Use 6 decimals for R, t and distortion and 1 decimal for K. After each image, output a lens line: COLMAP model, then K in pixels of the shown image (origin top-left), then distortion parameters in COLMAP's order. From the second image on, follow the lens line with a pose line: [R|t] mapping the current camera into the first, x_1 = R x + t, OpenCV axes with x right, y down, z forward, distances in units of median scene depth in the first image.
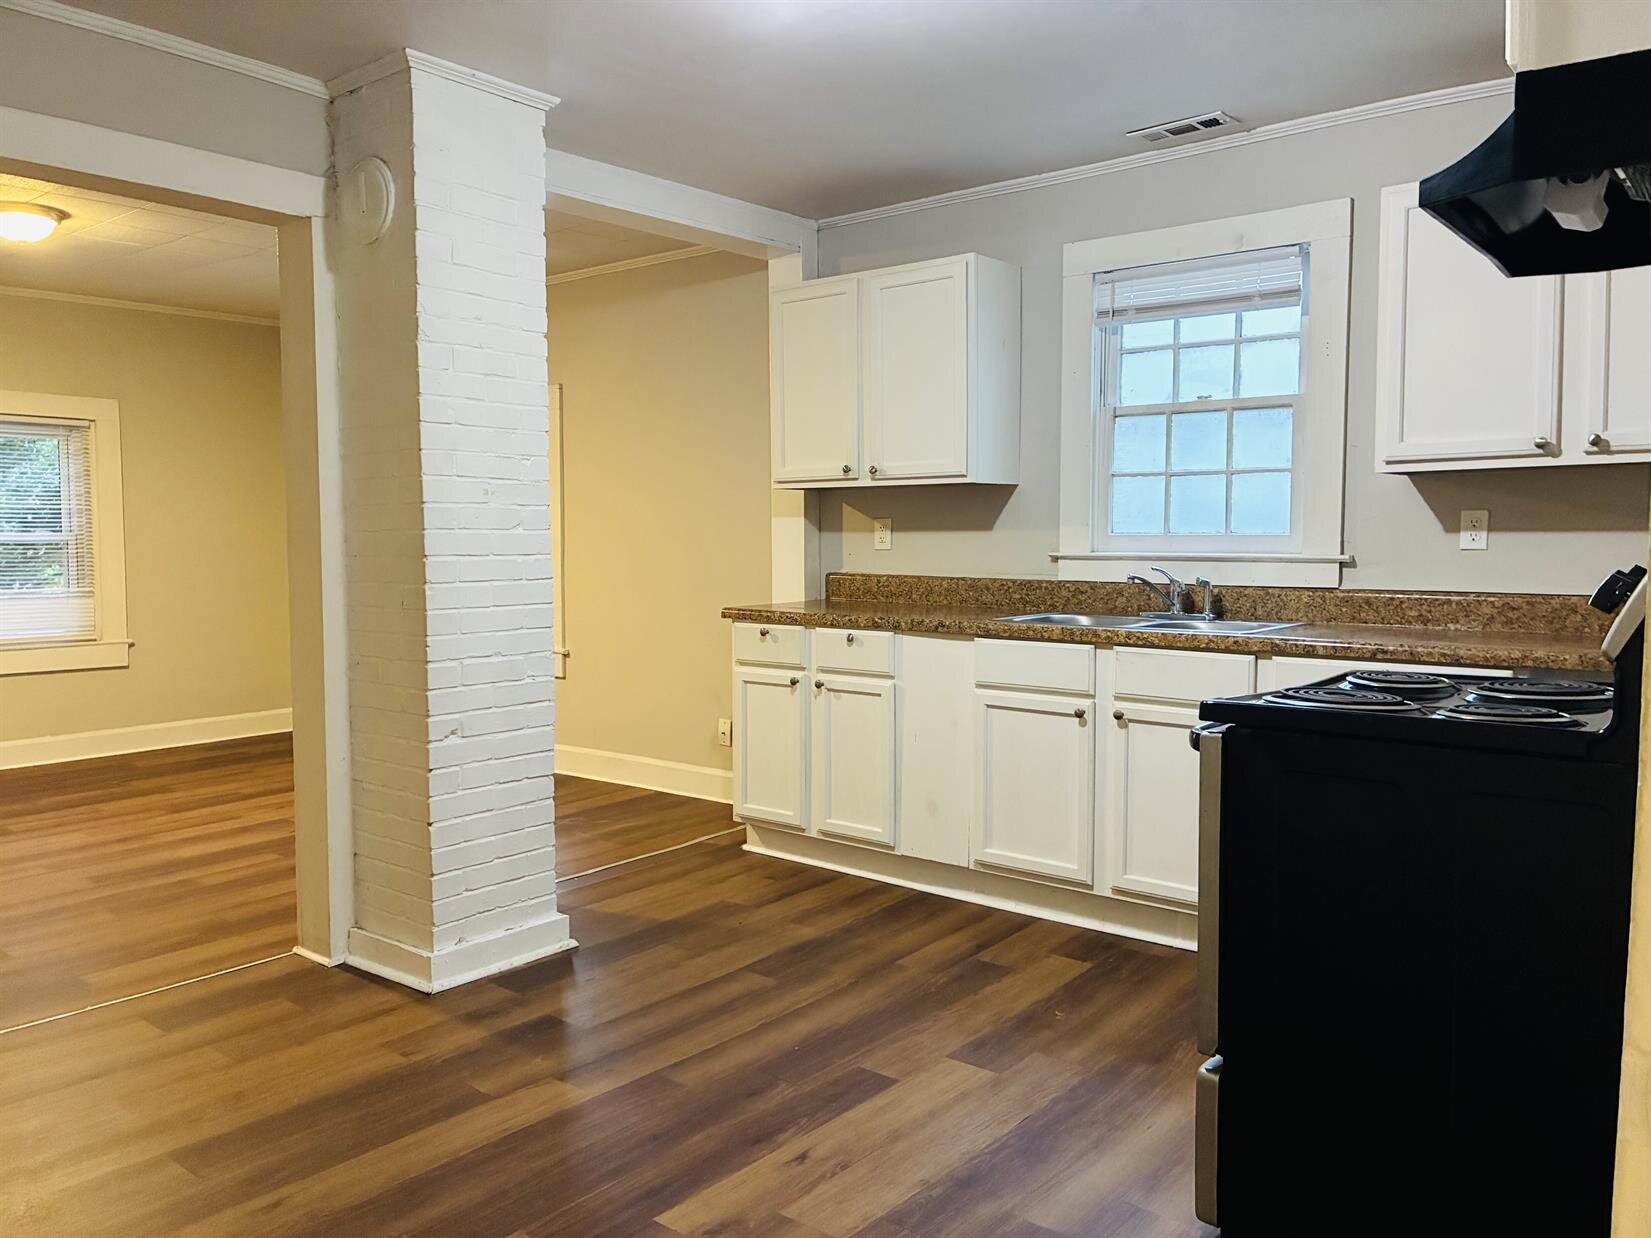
lens RADIAL K [[1250.6, 0, 823.6], [0, 1250.6, 606.2], [0, 0, 1]] dist [0.063498, -0.085014]
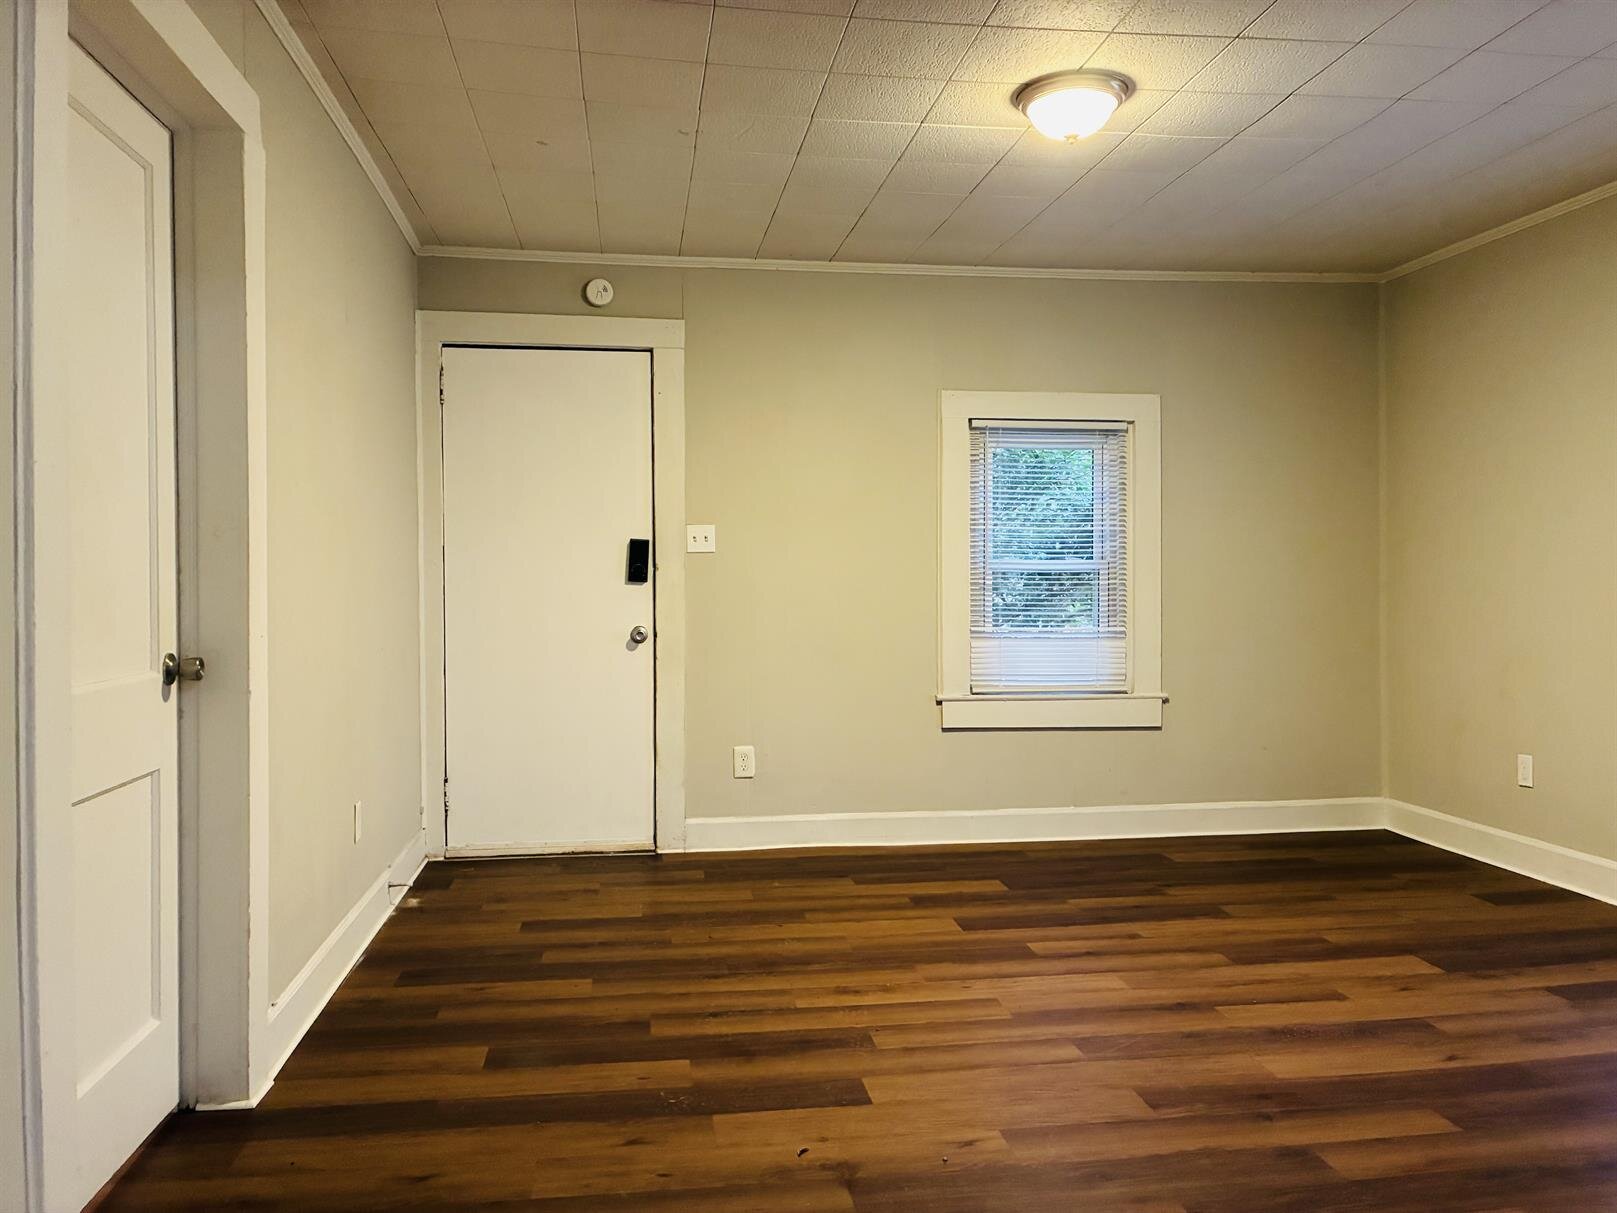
lens RADIAL K [[1224.8, 0, 806.6], [0, 1224.8, 594.0], [0, 0, 1]] dist [0.063498, -0.085014]
pose [[0.731216, 0.004536, -0.682131, -0.298477], [-0.039124, 0.998611, -0.035299, -0.000214], [0.681023, 0.052499, 0.730378, 0.448499]]
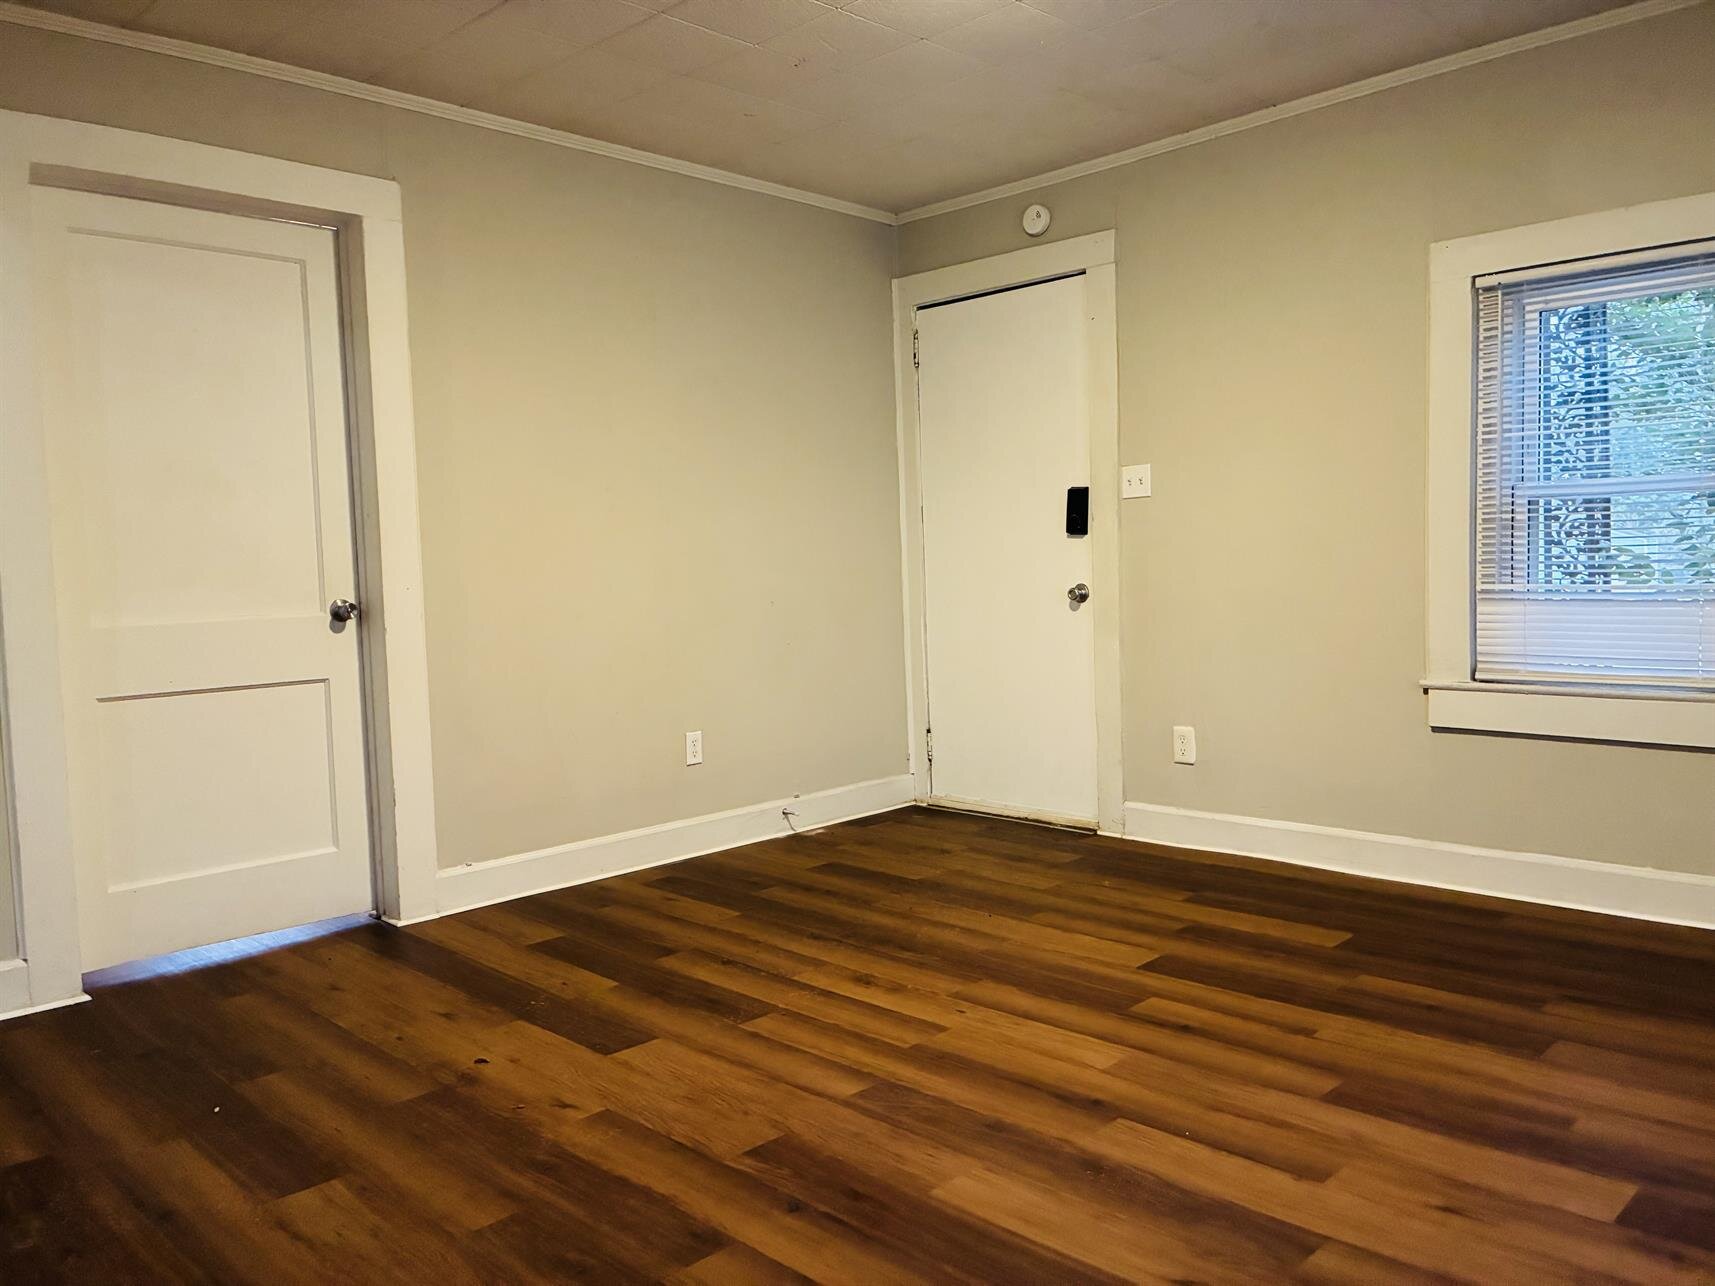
lens RADIAL K [[1303.3, 0, 834.7], [0, 1303.3, 633.5], [0, 0, 1]] dist [0.062919, -0.094233]
pose [[-0.114421, 0.059605, -0.991643, -0.062341], [-0.032111, 0.997455, 0.063659, -0.026653], [0.992913, 0.039126, -0.112216, 1.123346]]
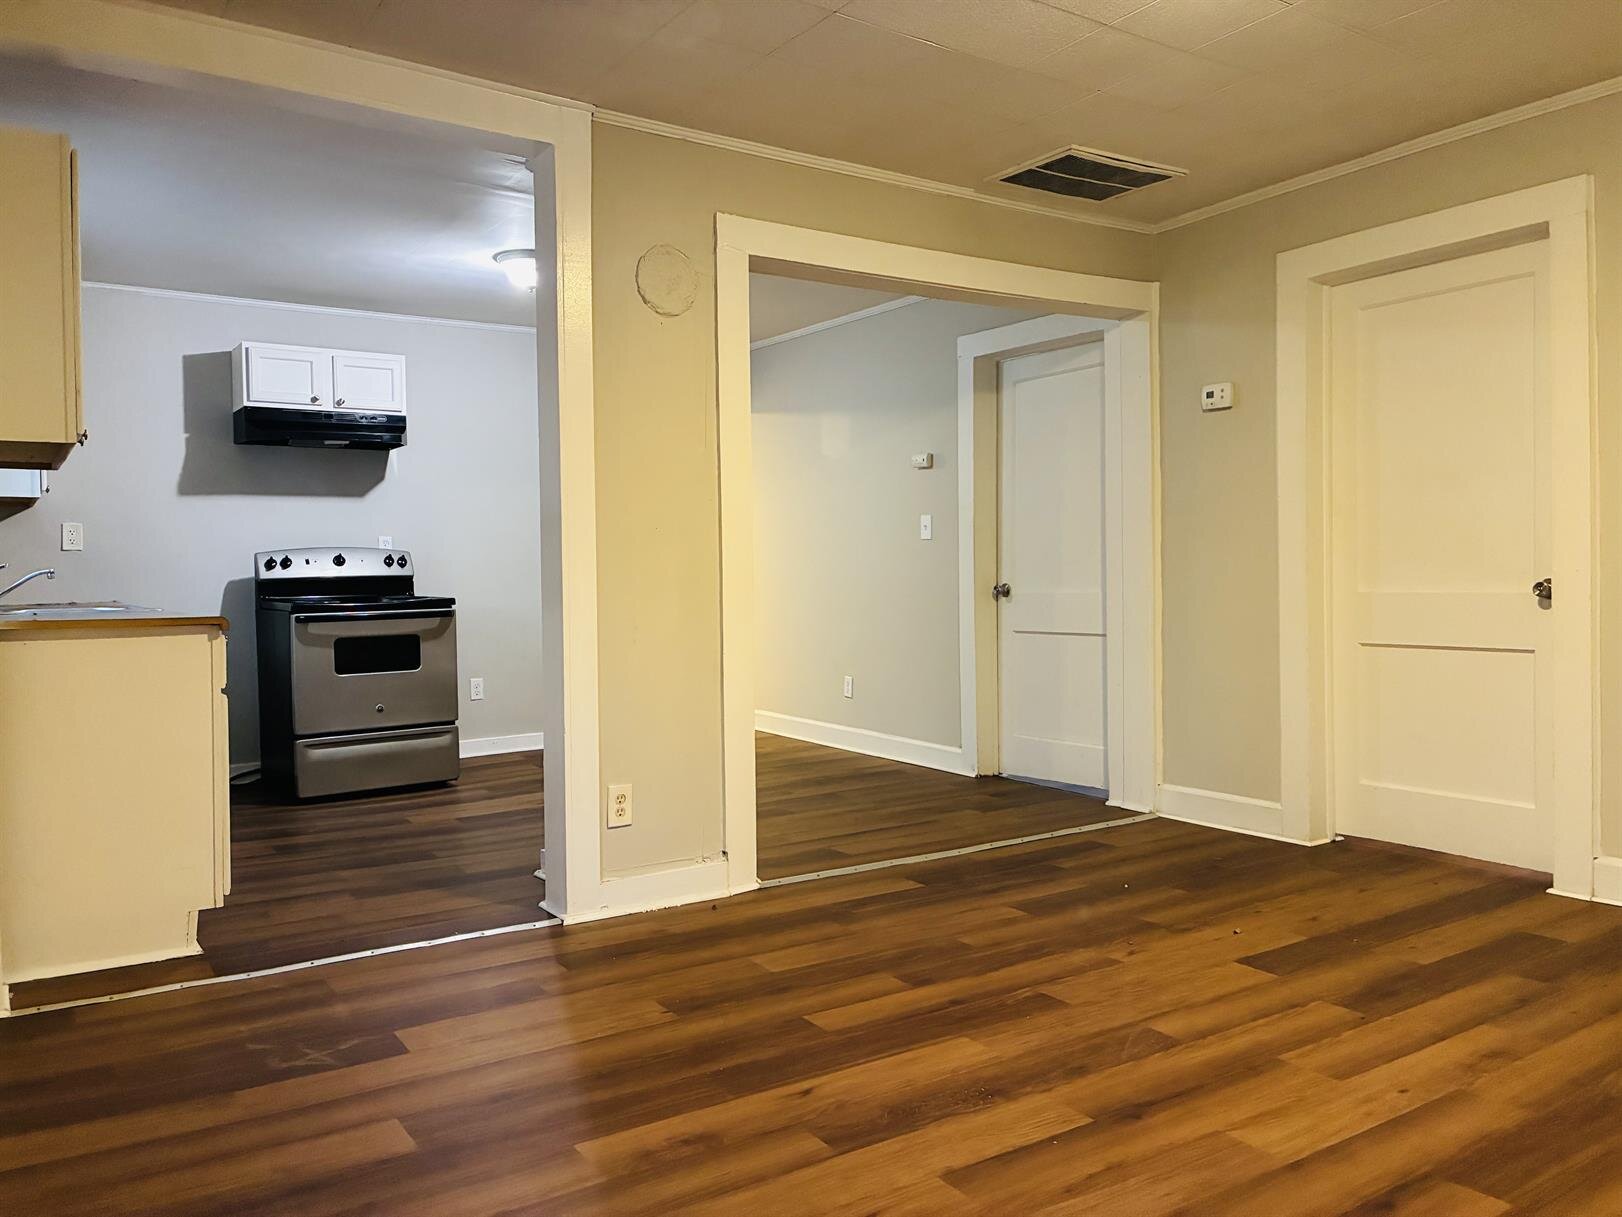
lens RADIAL K [[1228.6, 0, 809.1], [0, 1228.6, 595.9], [0, 0, 1]] dist [0.063498, -0.085014]
pose [[-0.954774, 0.010937, 0.297132, -0.679776], [0.036297, 0.996136, 0.079967, -0.063559], [-0.295109, 0.087135, -0.951482, 1.734235]]
